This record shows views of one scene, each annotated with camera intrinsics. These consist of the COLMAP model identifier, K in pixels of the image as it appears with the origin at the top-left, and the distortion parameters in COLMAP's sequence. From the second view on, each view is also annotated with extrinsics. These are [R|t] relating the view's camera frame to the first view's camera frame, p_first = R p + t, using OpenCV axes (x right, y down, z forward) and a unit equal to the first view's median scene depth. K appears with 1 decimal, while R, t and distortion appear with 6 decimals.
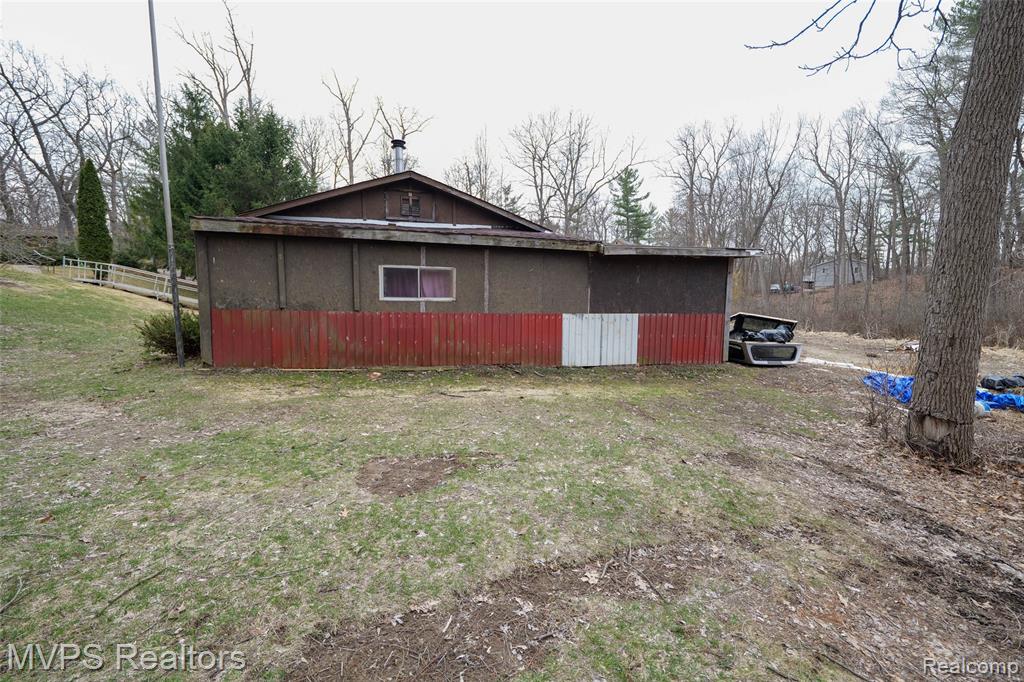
lens RADIAL K [[395.2, 0, 508.9], [0, 395.2, 336.9], [0, 0, 1]] dist [-0.010146, 0.000578]
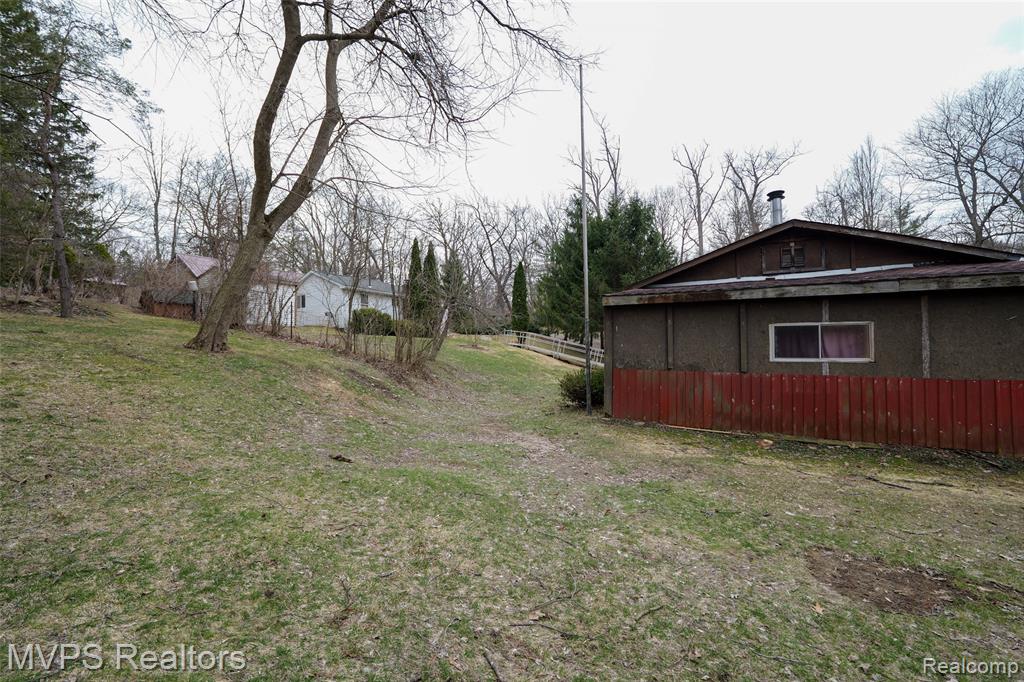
lens RADIAL K [[395.2, 0, 508.9], [0, 395.2, 336.9], [0, 0, 1]] dist [-0.010146, 0.000578]
pose [[0.746945, -0.034372, -0.663996, -0.162132], [-0.050945, 0.992768, -0.108701, -0.017095], [0.662931, 0.115021, 0.739793, -0.097061]]
